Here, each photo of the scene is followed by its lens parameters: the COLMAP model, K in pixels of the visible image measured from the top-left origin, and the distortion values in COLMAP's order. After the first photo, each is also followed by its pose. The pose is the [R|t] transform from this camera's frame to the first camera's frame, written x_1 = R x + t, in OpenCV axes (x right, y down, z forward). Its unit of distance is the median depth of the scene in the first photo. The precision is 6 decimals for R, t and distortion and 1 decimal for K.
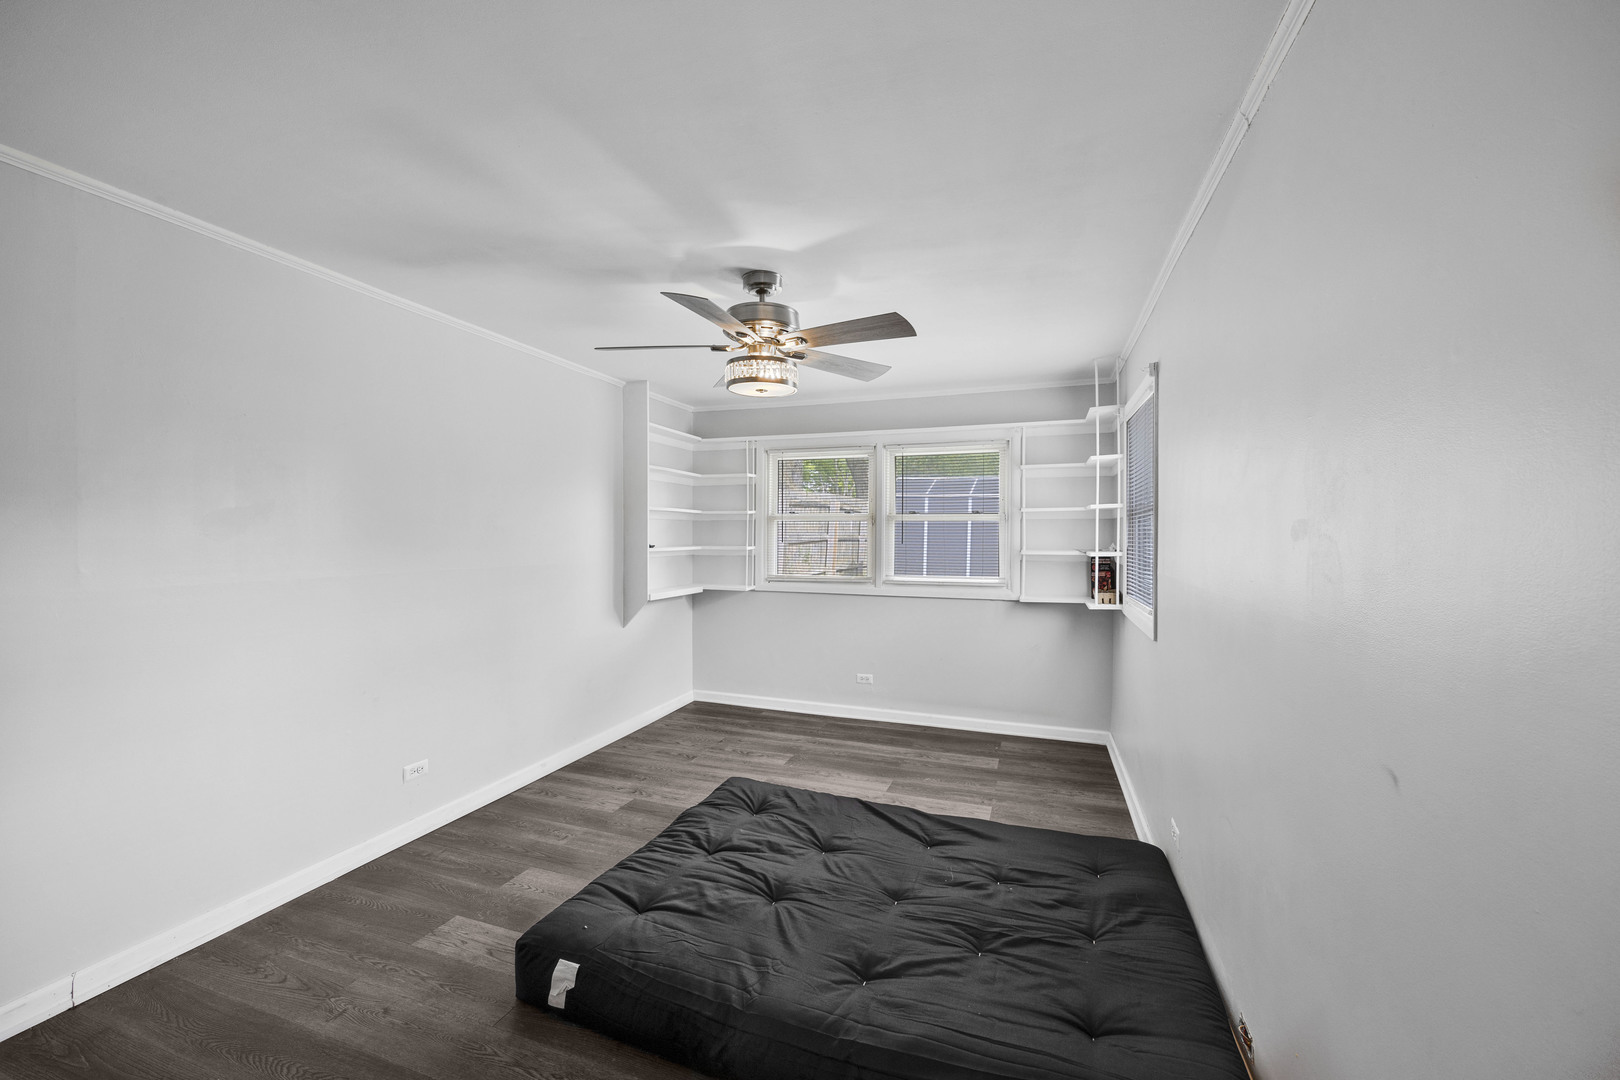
lens RADIAL K [[648.9, 0, 808.4], [0, 648.9, 538.5], [0, 0, 1]] dist [-0.001072, 0.000126]
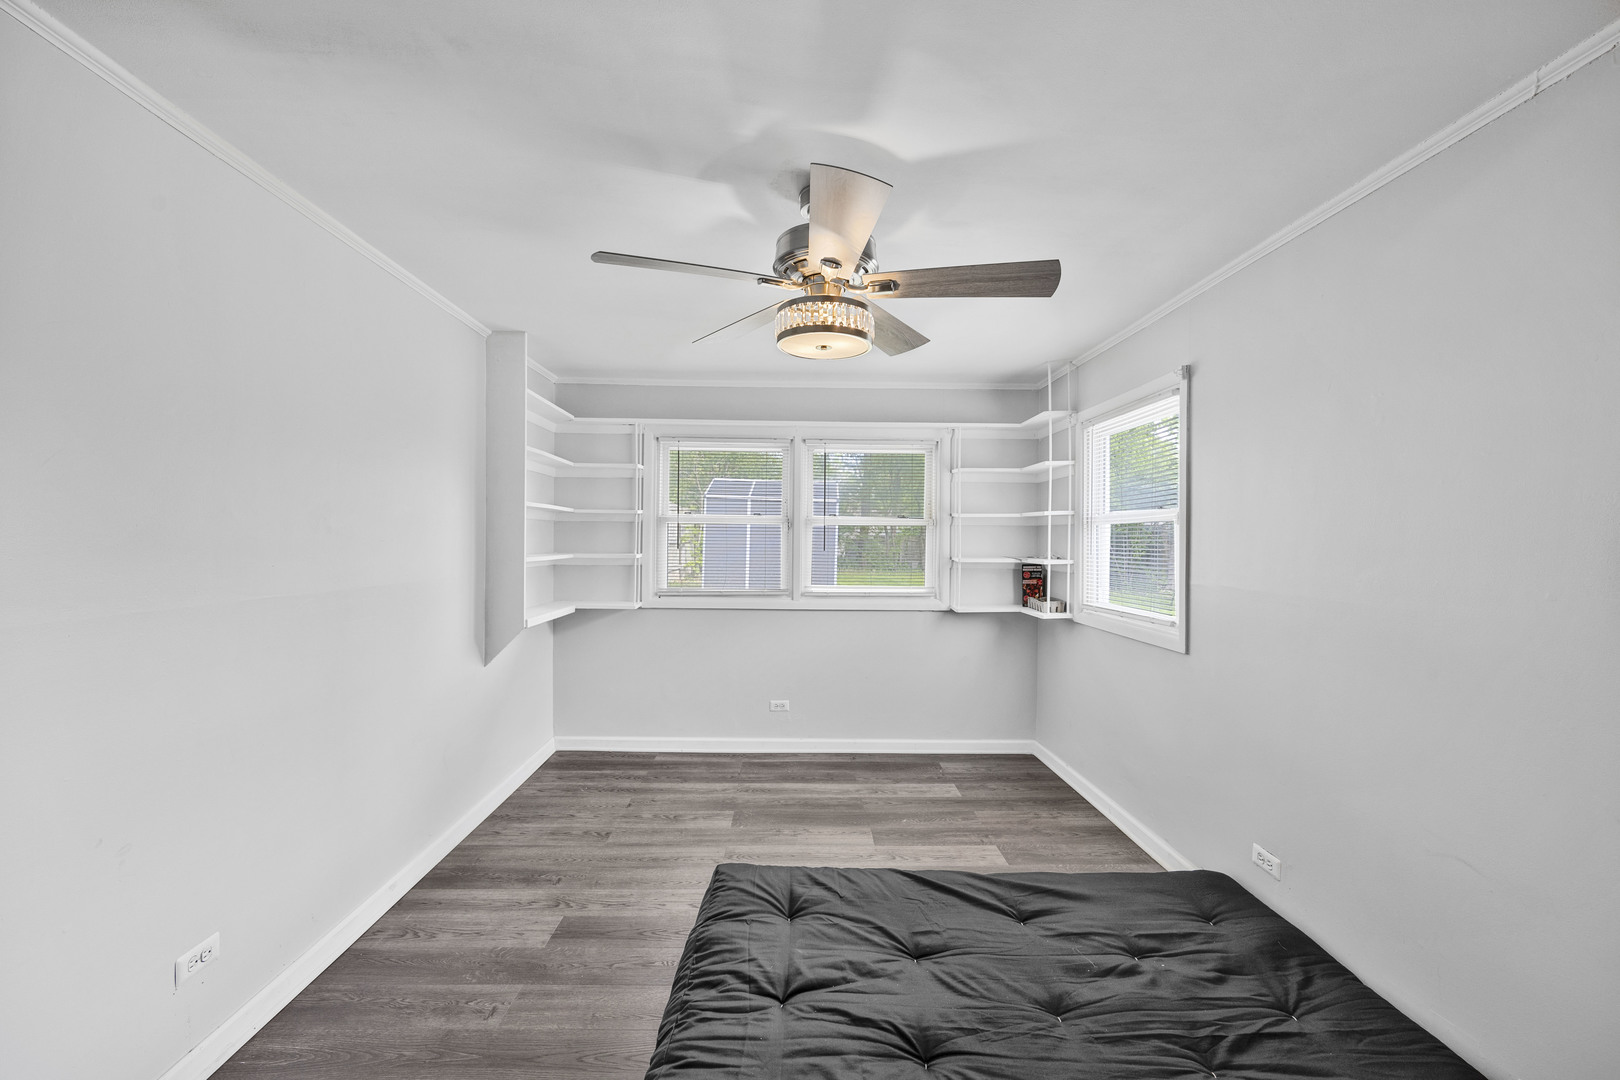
lens RADIAL K [[648.9, 0, 806.8], [0, 648.9, 539.4], [0, 0, 1]] dist [-0.001072, 0.000126]
pose [[0.932441, 0.004532, 0.361294, -0.231782], [-0.003410, 0.999987, -0.003743, -0.004530], [-0.361306, 0.002258, 0.932445, 0.207168]]
